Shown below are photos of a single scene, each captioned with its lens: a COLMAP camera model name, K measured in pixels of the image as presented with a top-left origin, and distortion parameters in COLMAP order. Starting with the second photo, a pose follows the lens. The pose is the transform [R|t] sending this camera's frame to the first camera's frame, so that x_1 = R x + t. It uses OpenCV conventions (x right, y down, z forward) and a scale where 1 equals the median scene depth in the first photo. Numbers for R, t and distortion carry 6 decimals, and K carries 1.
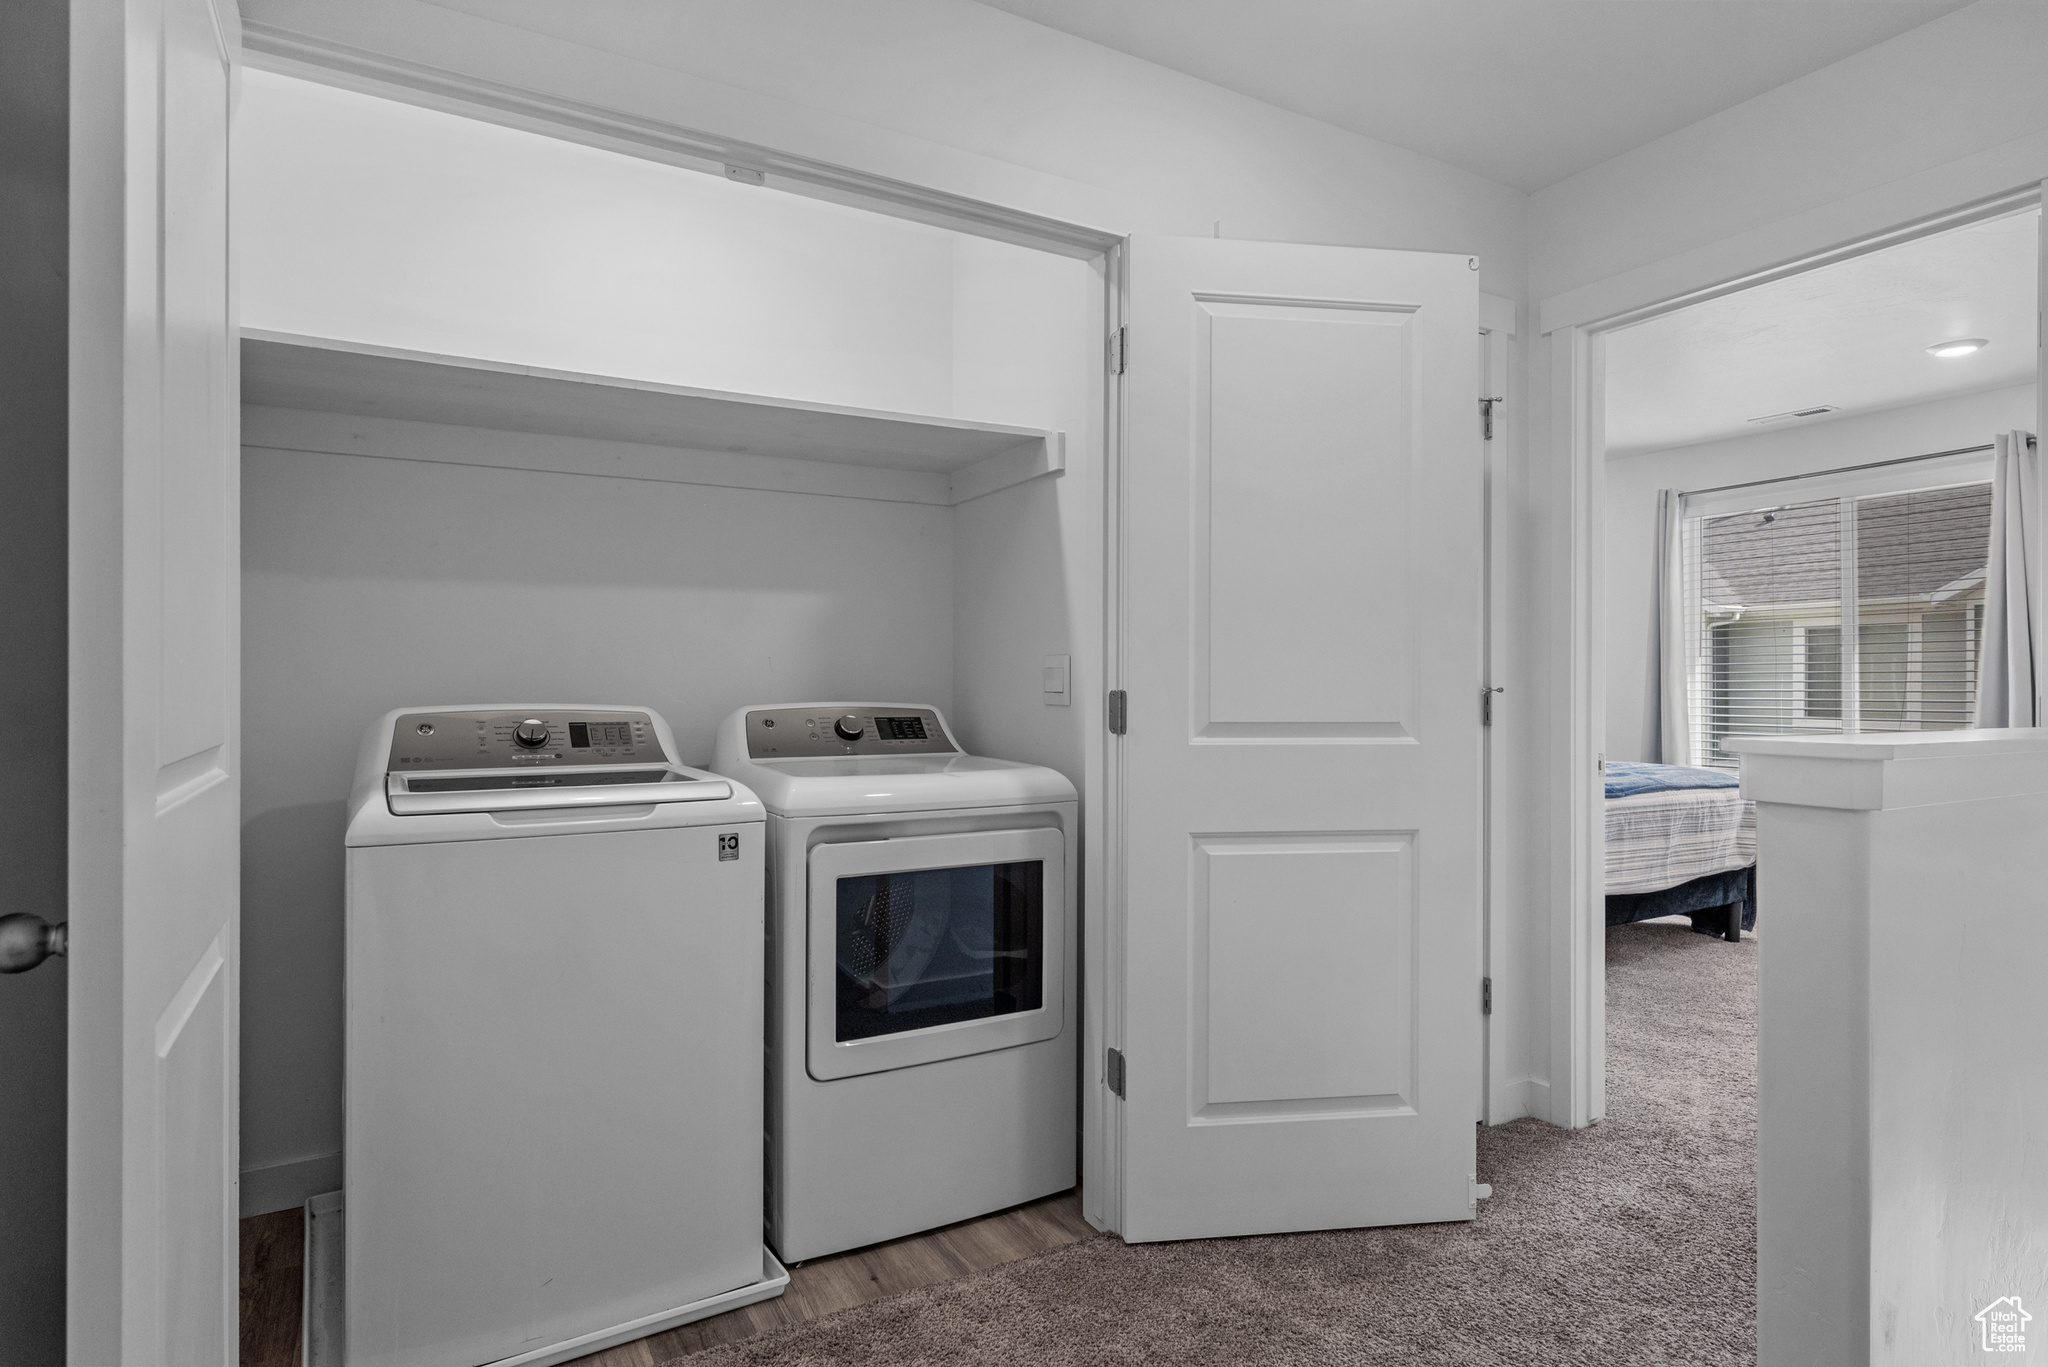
lens RADIAL K [[1085.3, 0, 1032.2], [0, 1085.3, 683.4], [0, 0, 1]] dist [-0.006418, 0.001761]
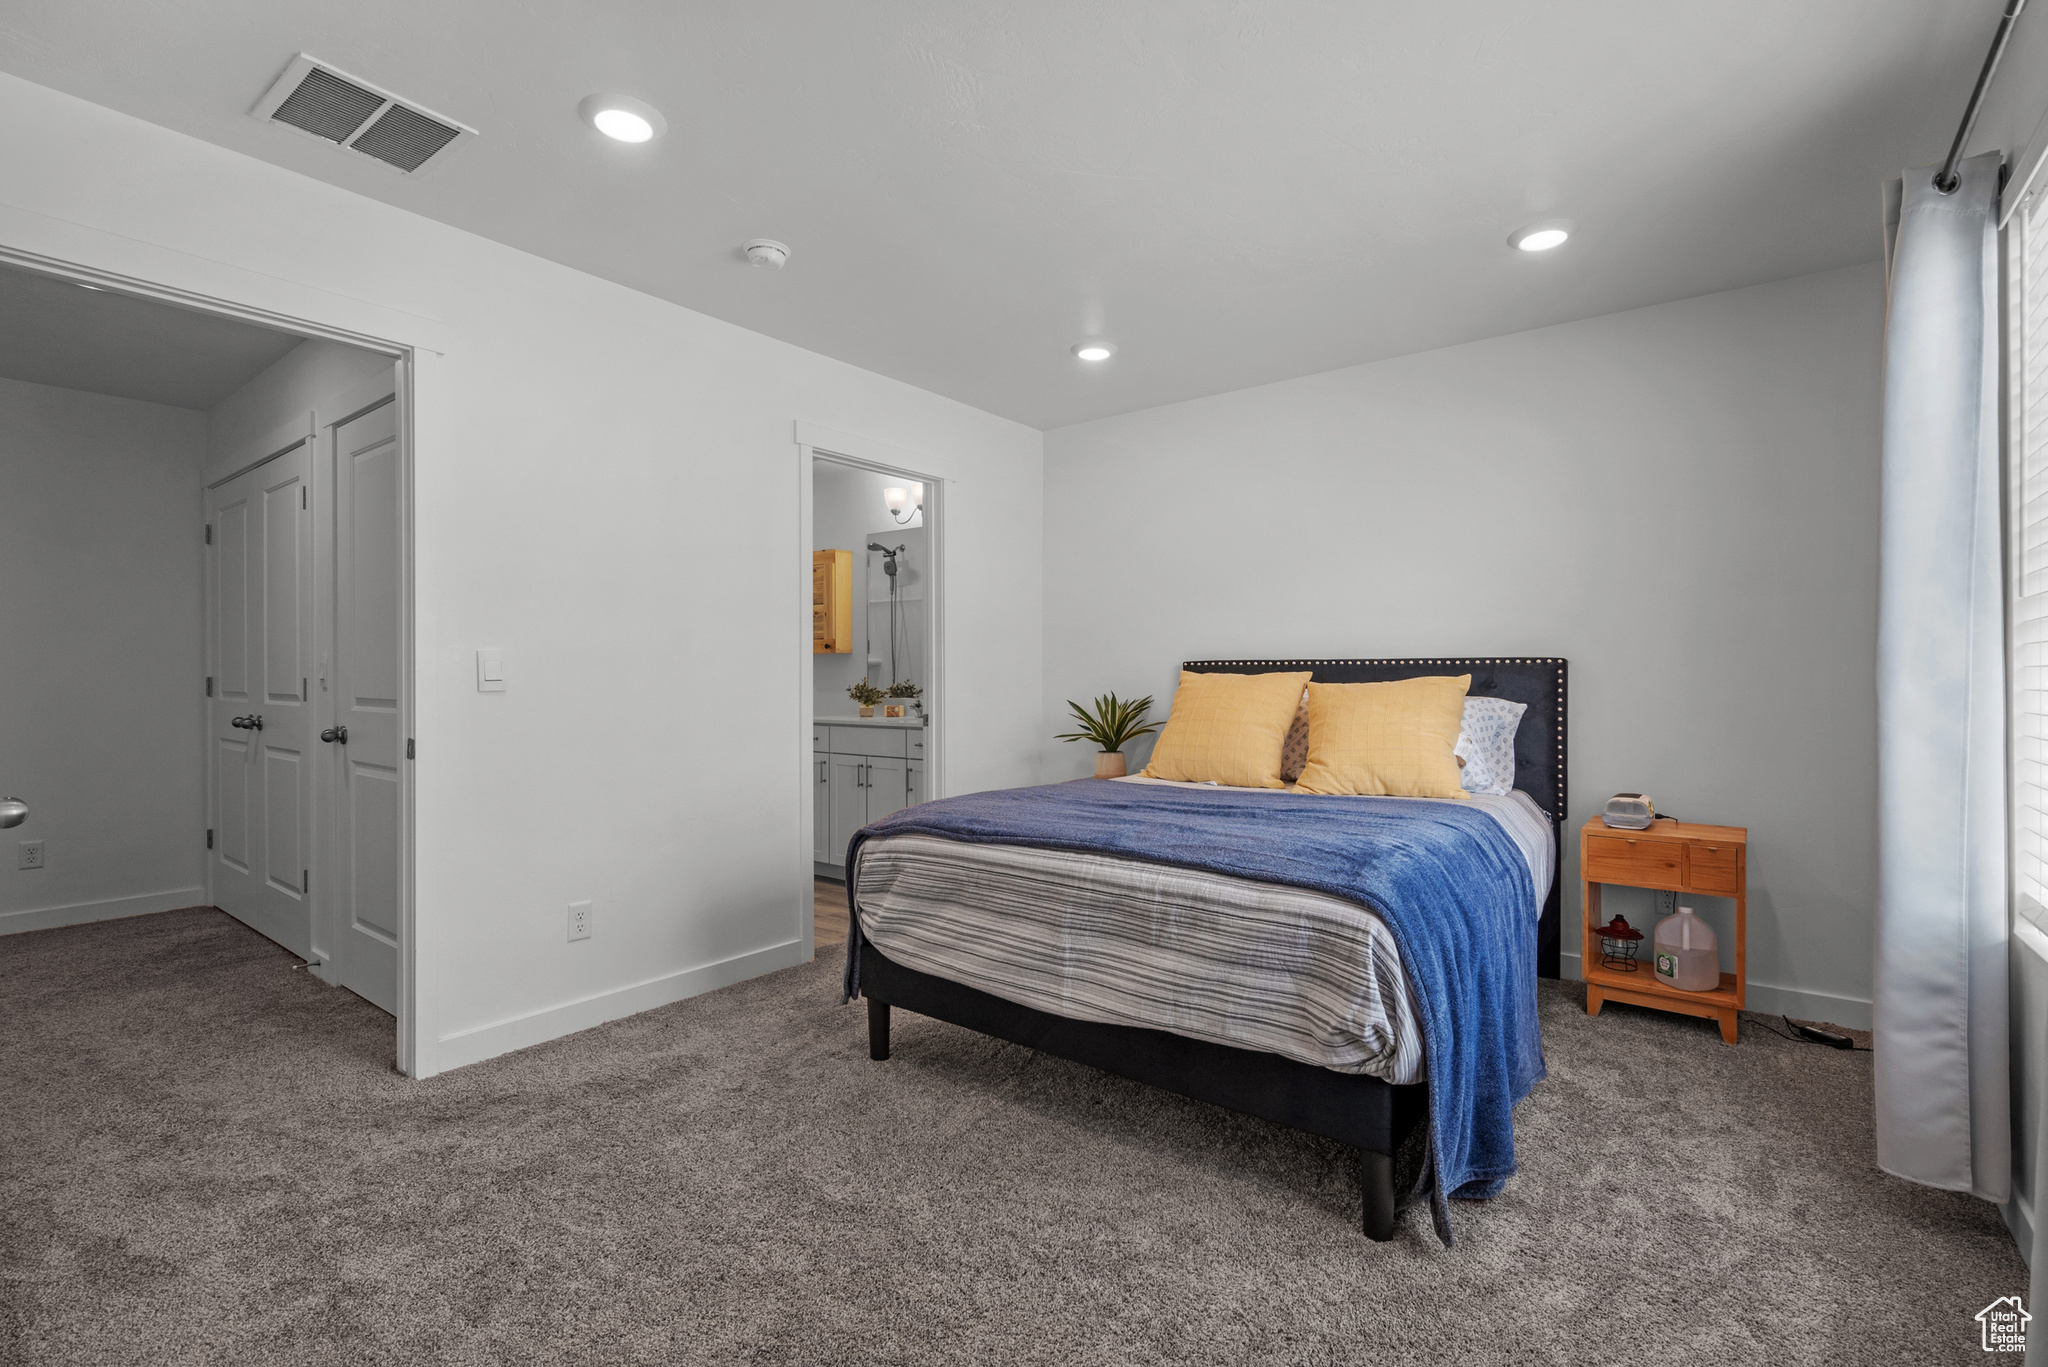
lens RADIAL K [[951.9, 0, 1022.4], [0, 951.9, 678.7], [0, 0, 1]] dist [0.001143, 0.001277]
pose [[0.357236, 0.002951, -0.934010, 0.993802], [0.001735, 0.999991, 0.003823, 0.003331], [0.934013, -0.002986, 0.357227, 0.743009]]
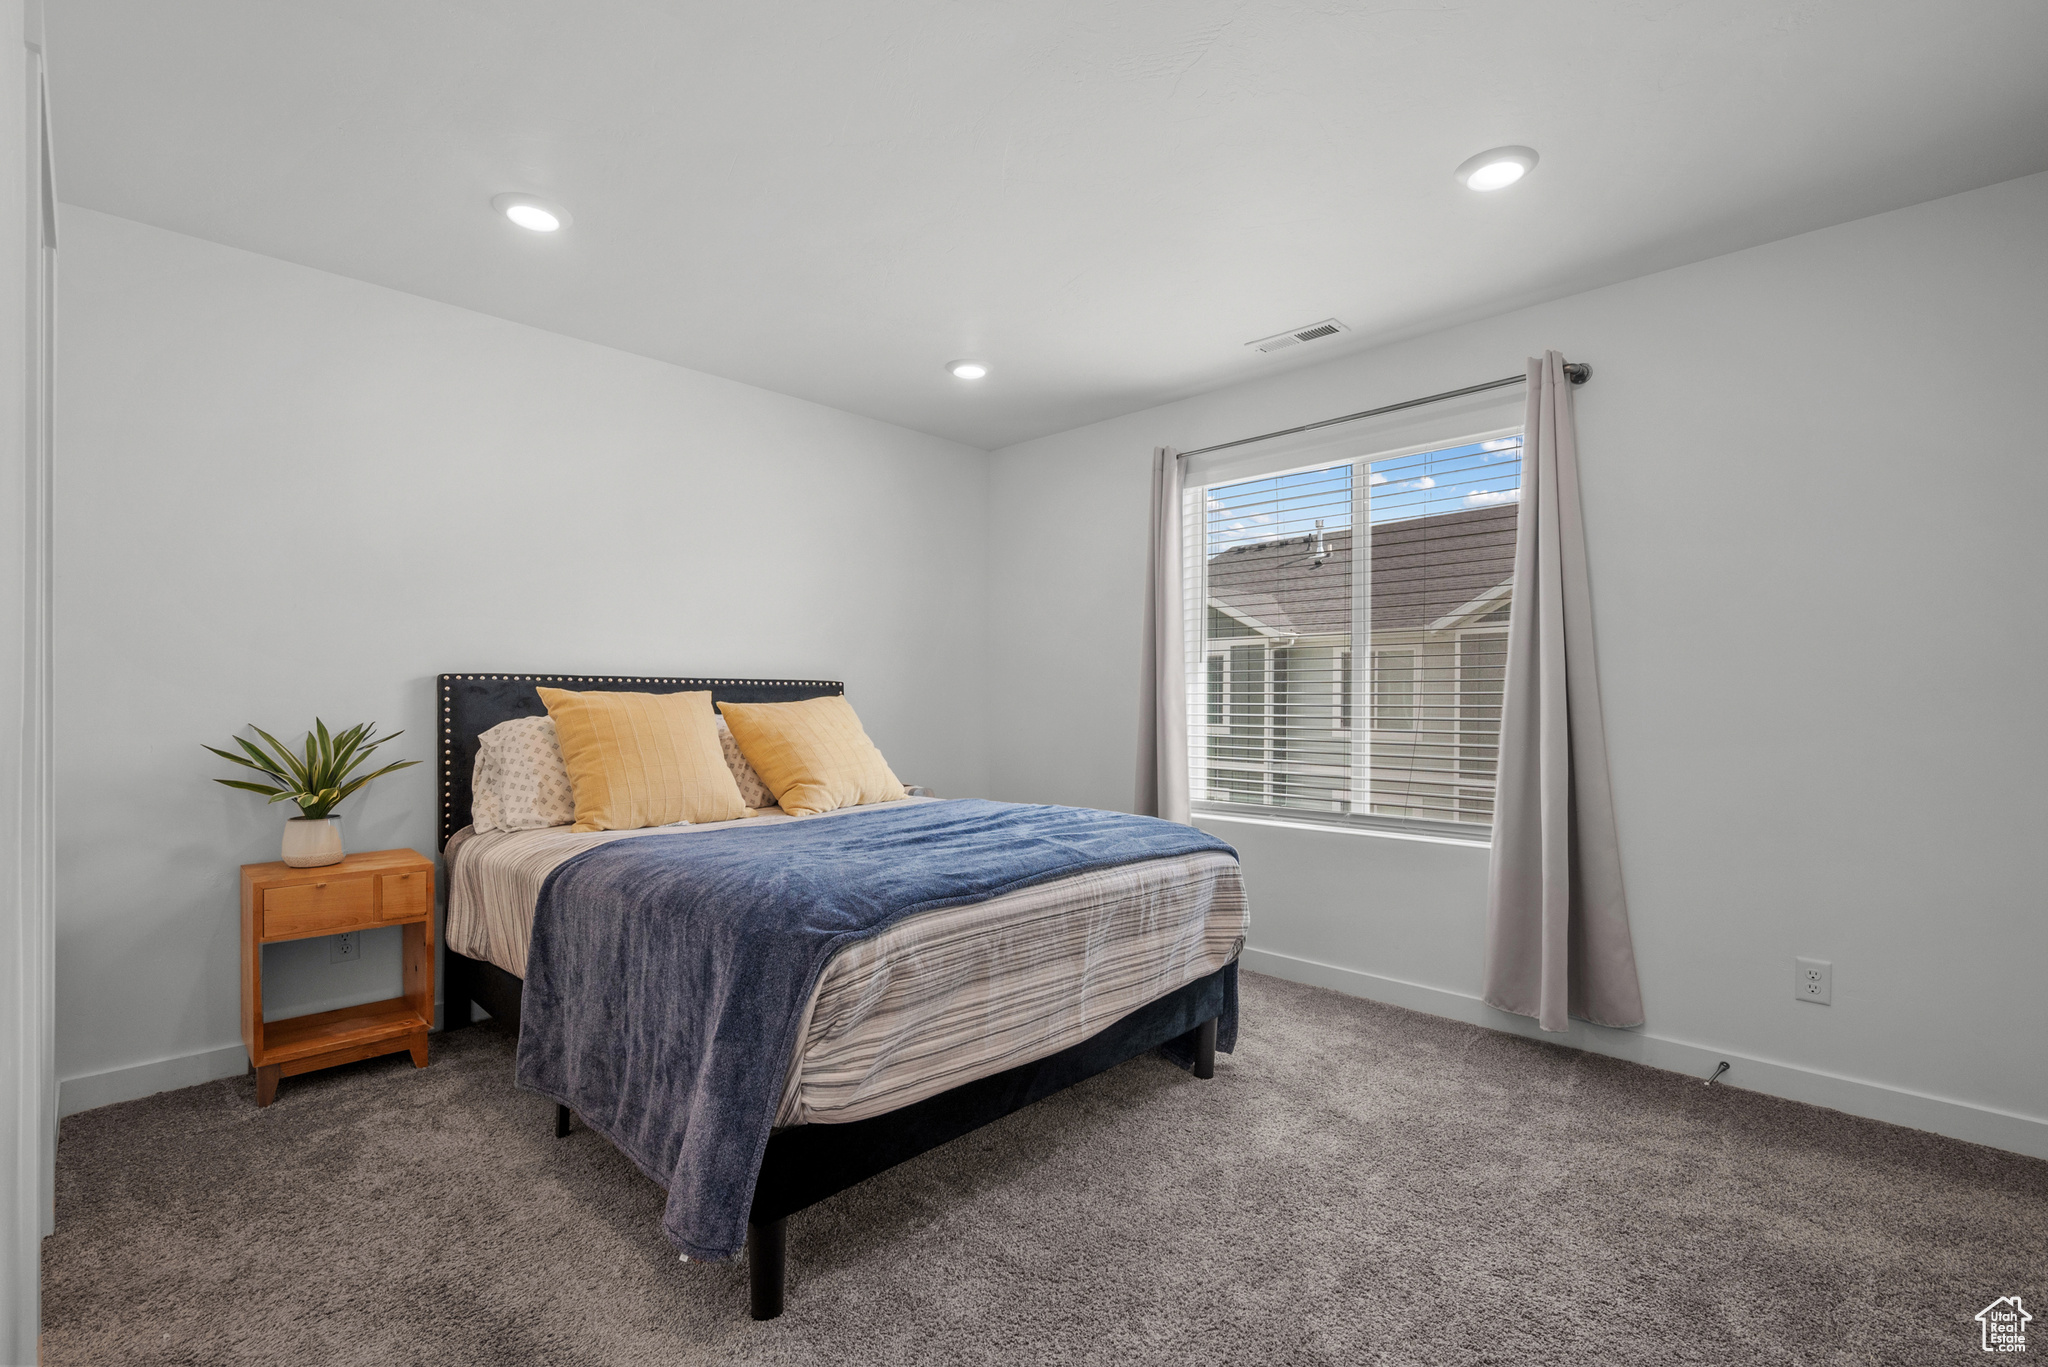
lens RADIAL K [[951.9, 0, 1023.9], [0, 951.9, 690.6], [0, 0, 1]] dist [0.001143, 0.001277]
pose [[0.956876, 0.010134, 0.290321, 0.379456], [-0.008867, 0.999945, -0.005680, 0.002392], [-0.290363, 0.002860, 0.956912, 0.482694]]
